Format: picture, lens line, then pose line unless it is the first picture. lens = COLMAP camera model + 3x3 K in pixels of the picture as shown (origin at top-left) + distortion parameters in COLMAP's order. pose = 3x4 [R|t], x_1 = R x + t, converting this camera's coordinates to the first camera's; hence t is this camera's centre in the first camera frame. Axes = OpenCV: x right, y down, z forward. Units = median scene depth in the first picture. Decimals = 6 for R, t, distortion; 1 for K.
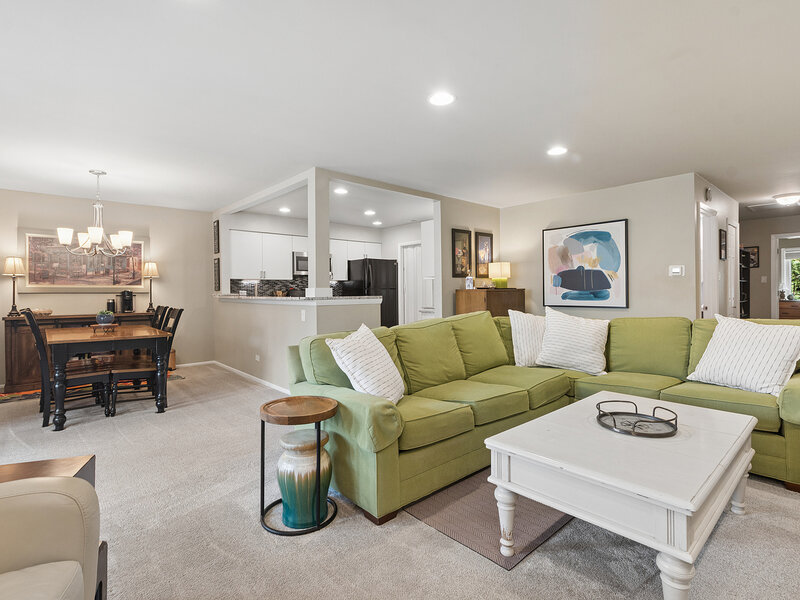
lens RADIAL K [[404.1, 0, 395.1], [0, 404.1, 298.0], [0, 0, 1]] dist [-0.001914, -0.001019]
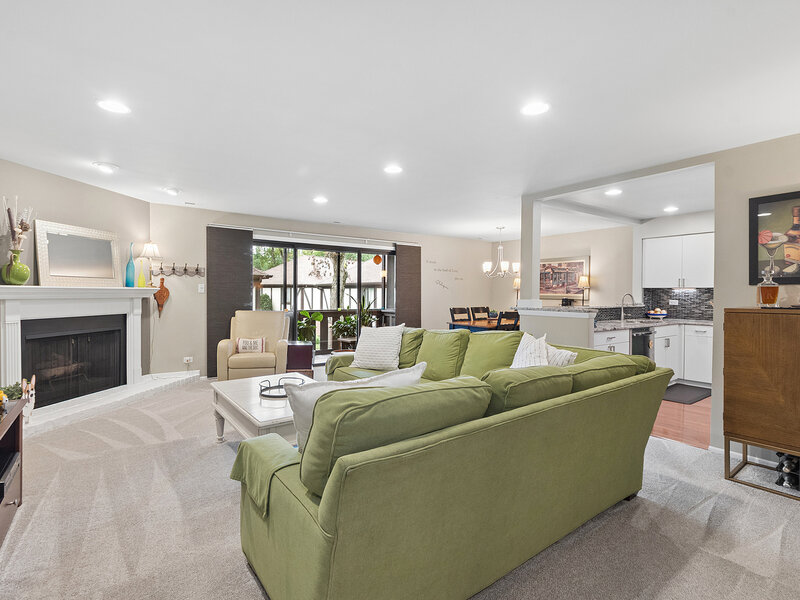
lens RADIAL K [[398.9, 0, 387.7], [0, 398.9, 296.0], [0, 0, 1]] dist [-0.024481, 0.000051]
pose [[-0.110540, 0.012471, -0.993793, 0.739855], [-0.023107, 0.999619, 0.015114, -0.031651], [0.993603, 0.024634, -0.110210, 0.553267]]
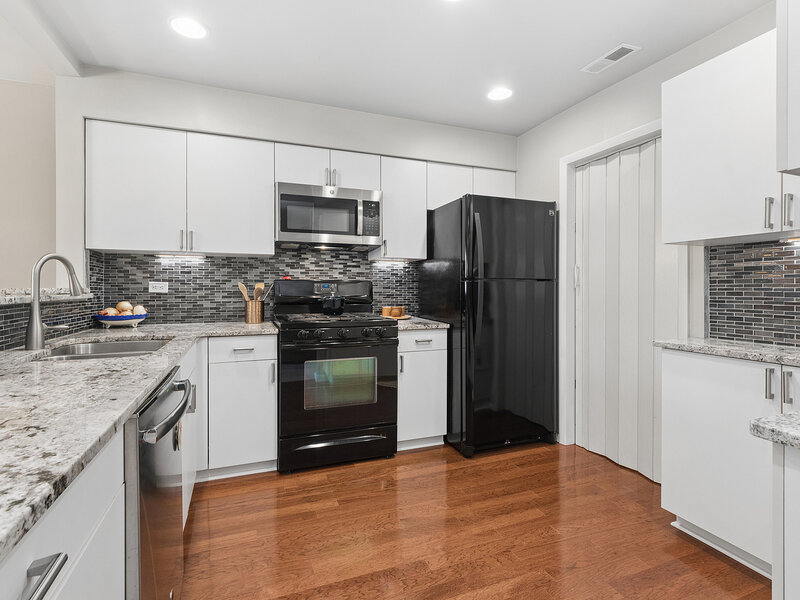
lens RADIAL K [[406.4, 0, 398.2], [0, 406.4, 290.4], [0, 0, 1]] dist [-0.001908, -0.000842]
pose [[0.938852, 0.009297, -0.344195, -0.004075], [-0.013205, 0.999872, -0.009010, -0.010407], [0.344067, 0.013004, 0.938855, 0.861051]]
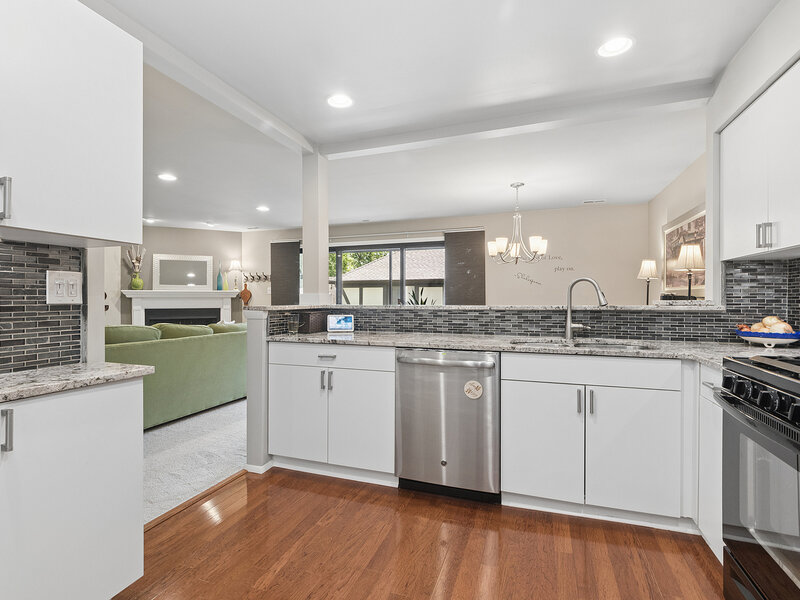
lens RADIAL K [[404.1, 0, 395.1], [0, 404.1, 298.0], [0, 0, 1]] dist [-0.001914, -0.001019]
pose [[-0.878708, 0.008288, -0.477288, 0.050743], [-0.000006, 0.999849, 0.017373, -0.023127], [0.477360, 0.015268, -0.878575, 1.378430]]
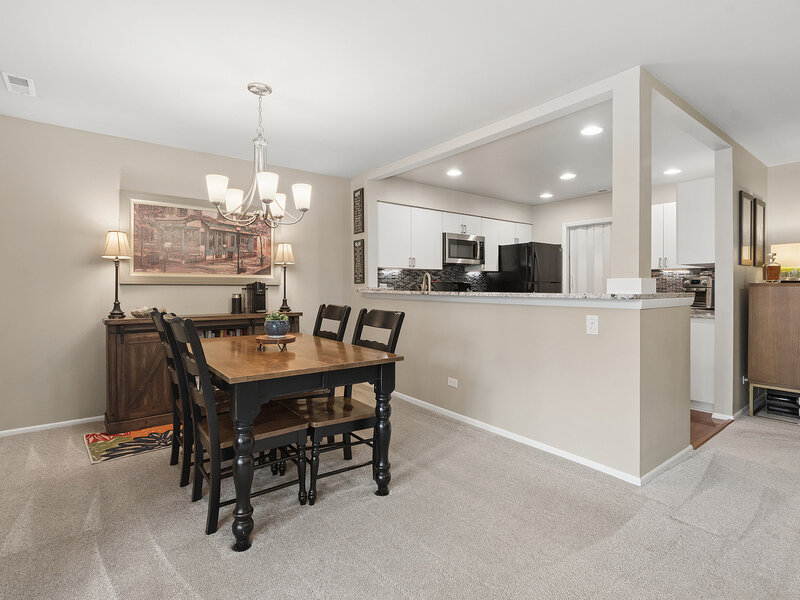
lens RADIAL K [[400.3, 0, 399.0], [0, 400.3, 295.0], [0, 0, 1]] dist [0.002149, -0.000376]
pose [[0.997873, 0.007627, -0.064740, -0.370019], [-0.007239, 0.999954, 0.006232, -0.001371], [0.064784, -0.005751, 0.997883, 0.307298]]
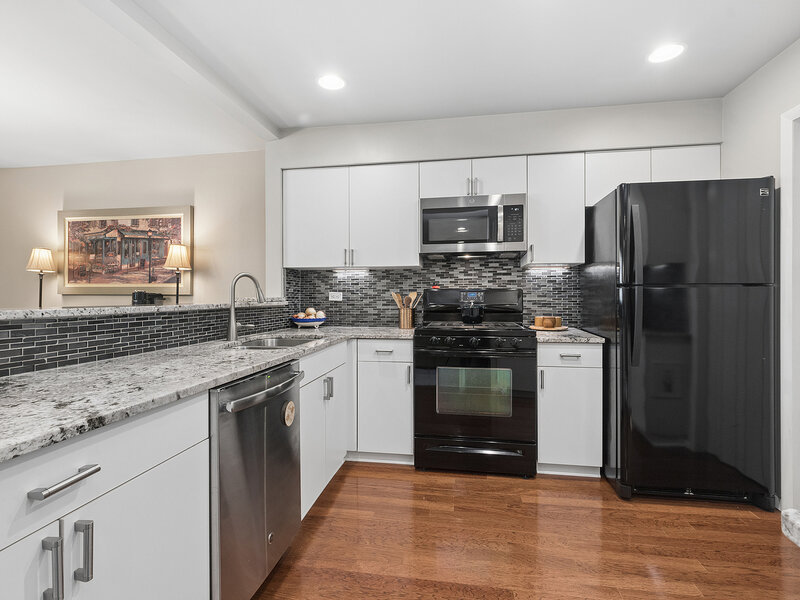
lens RADIAL K [[404.1, 0, 395.1], [0, 404.1, 298.0], [0, 0, 1]] dist [-0.001914, -0.001019]
pose [[0.629455, 0.007945, -0.776996, 0.080116], [-0.015075, 0.999884, -0.001989, -0.012726], [0.776891, 0.012965, 0.629502, 0.916609]]
